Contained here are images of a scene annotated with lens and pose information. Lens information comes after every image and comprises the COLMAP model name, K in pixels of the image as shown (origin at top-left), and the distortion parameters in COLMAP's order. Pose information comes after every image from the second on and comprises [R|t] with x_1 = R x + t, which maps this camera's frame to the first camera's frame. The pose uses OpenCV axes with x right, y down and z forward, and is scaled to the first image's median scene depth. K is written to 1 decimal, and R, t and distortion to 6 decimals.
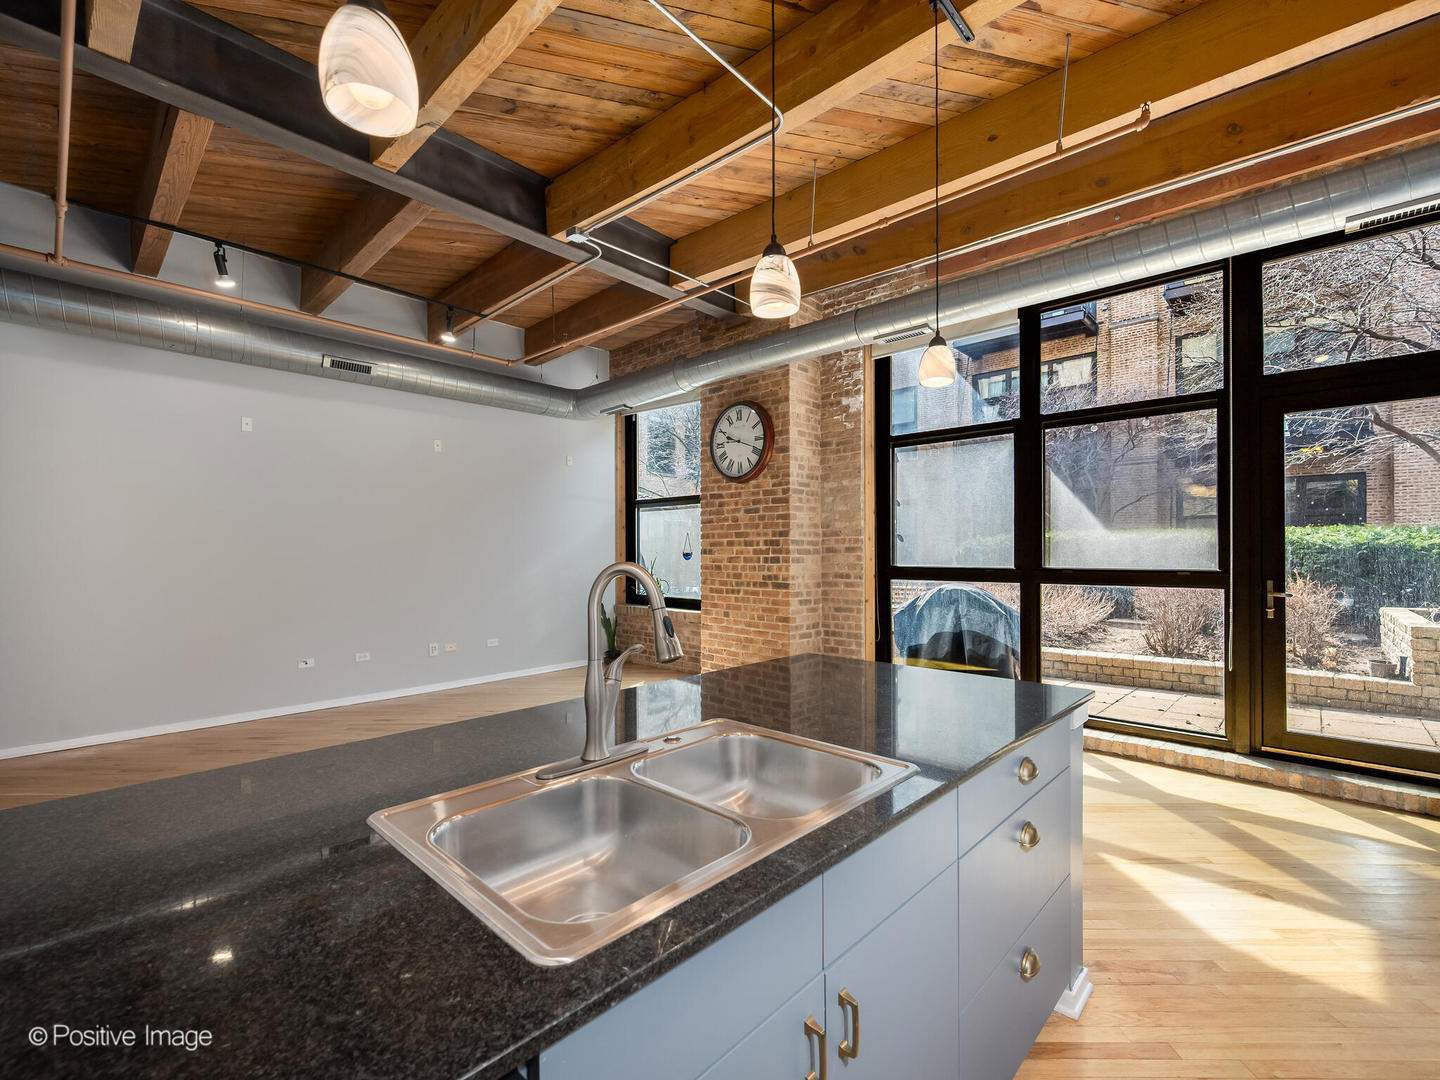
lens RADIAL K [[650.3, 0, 722.5], [0, 650.3, 551.7], [0, 0, 1]] dist [0.005044, 0.000542]
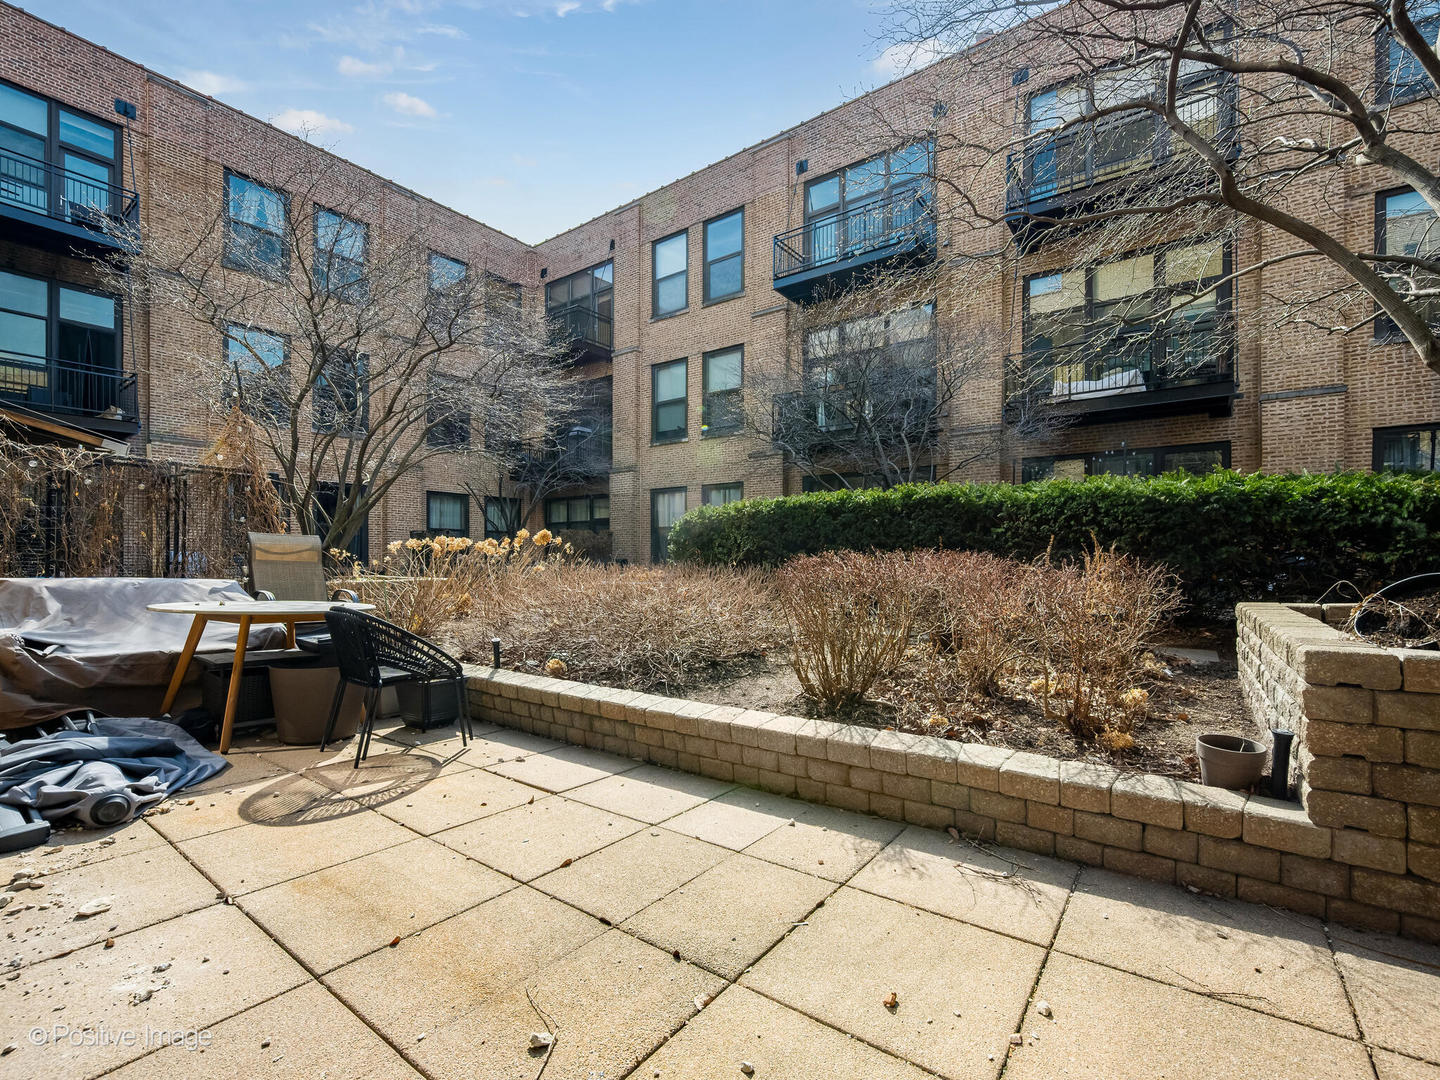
lens RADIAL K [[650.3, 0, 719.1], [0, 650.3, 562.2], [0, 0, 1]] dist [0.005044, 0.000542]
pose [[0.994433, -0.000571, 0.105372, 0.657003], [-0.000387, 0.999959, 0.009073, 0.059127], [-0.105373, -0.009063, 0.994391, 0.640249]]
